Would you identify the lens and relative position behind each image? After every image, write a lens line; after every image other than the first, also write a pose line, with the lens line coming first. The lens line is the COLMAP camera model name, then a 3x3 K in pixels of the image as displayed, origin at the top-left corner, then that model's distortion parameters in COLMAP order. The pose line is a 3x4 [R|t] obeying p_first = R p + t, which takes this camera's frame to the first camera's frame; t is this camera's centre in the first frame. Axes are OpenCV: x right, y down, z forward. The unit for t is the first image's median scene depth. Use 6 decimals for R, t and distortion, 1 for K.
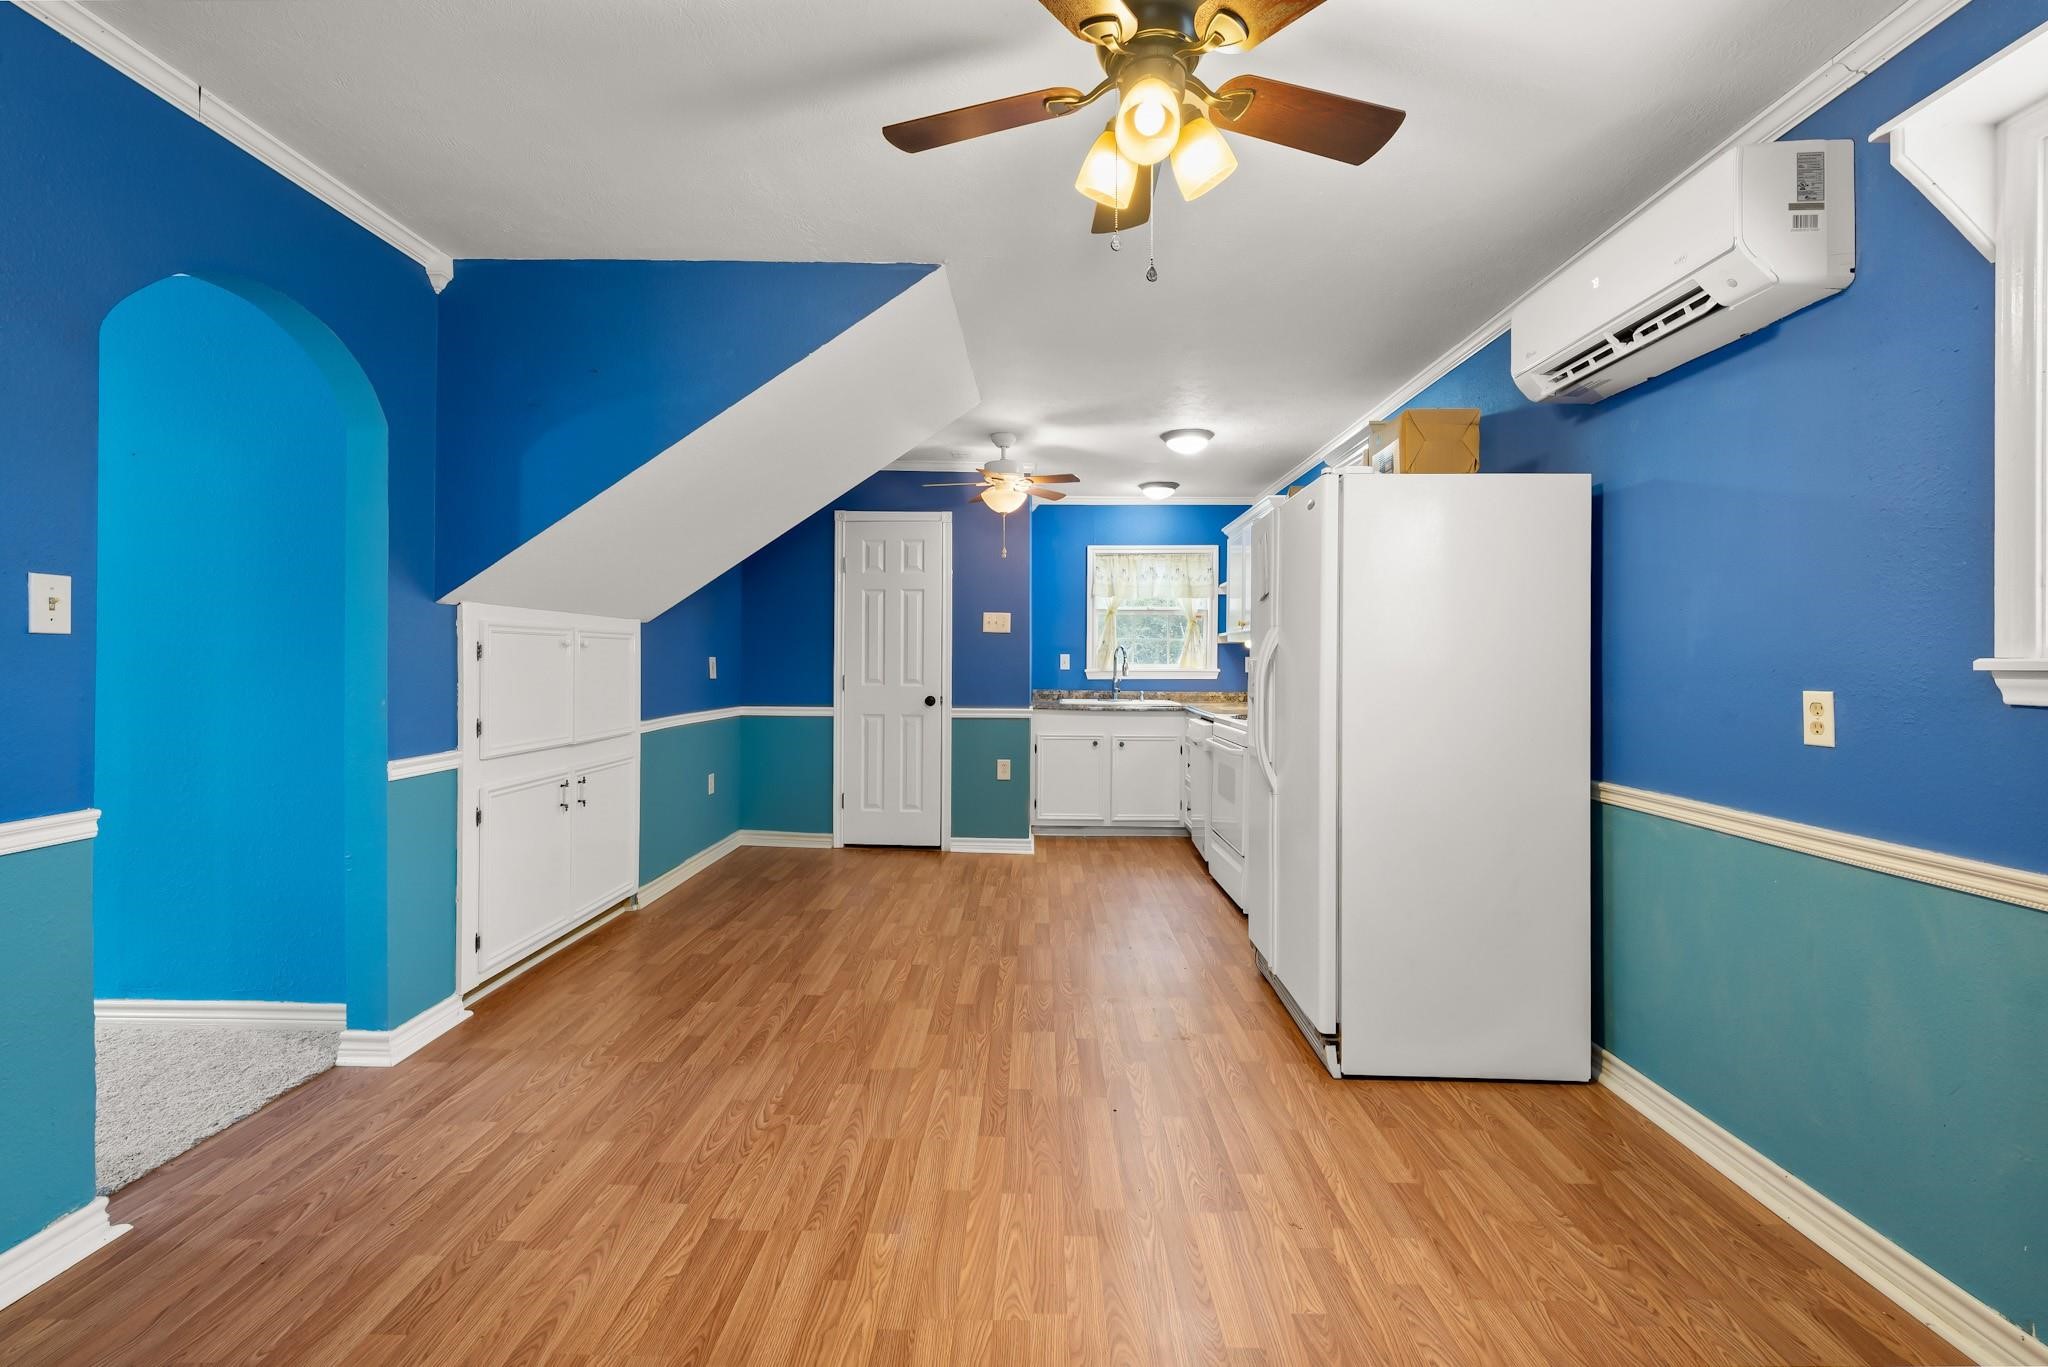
lens RADIAL K [[867.7, 0, 1013.9], [0, 867.7, 664.8], [0, 0, 1]] dist [0.012394, -0.004018]
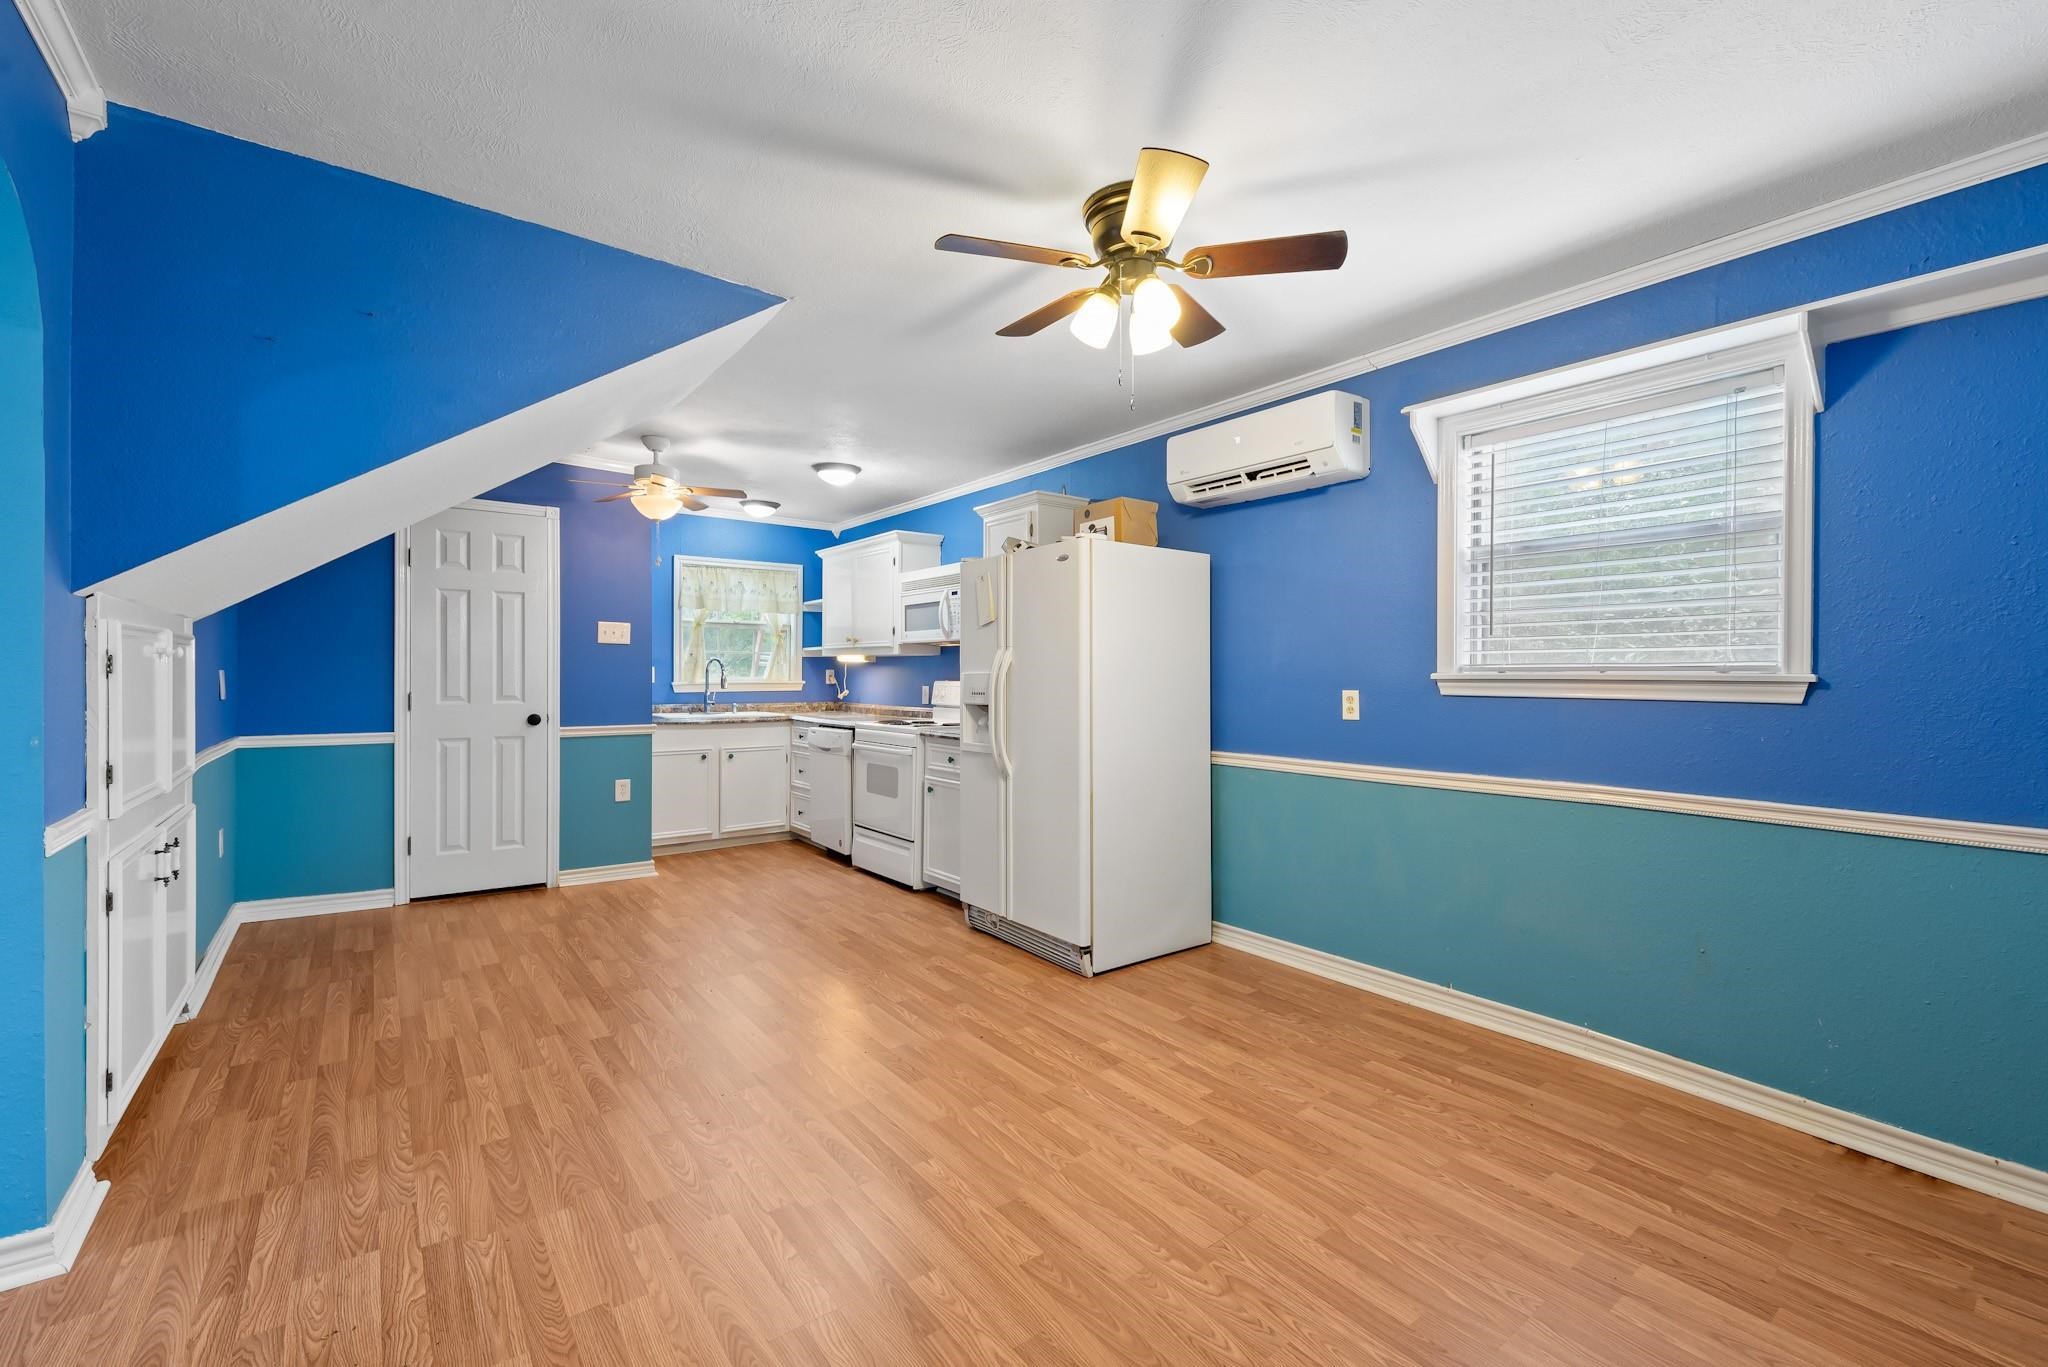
lens RADIAL K [[867.7, 0, 1019.5], [0, 867.7, 681.7], [0, 0, 1]] dist [0.012394, -0.004018]
pose [[0.779893, -0.008917, 0.625849, -0.519737], [0.004522, 0.999953, 0.008613, -0.004918], [-0.625896, -0.003887, 0.779897, 0.000076]]
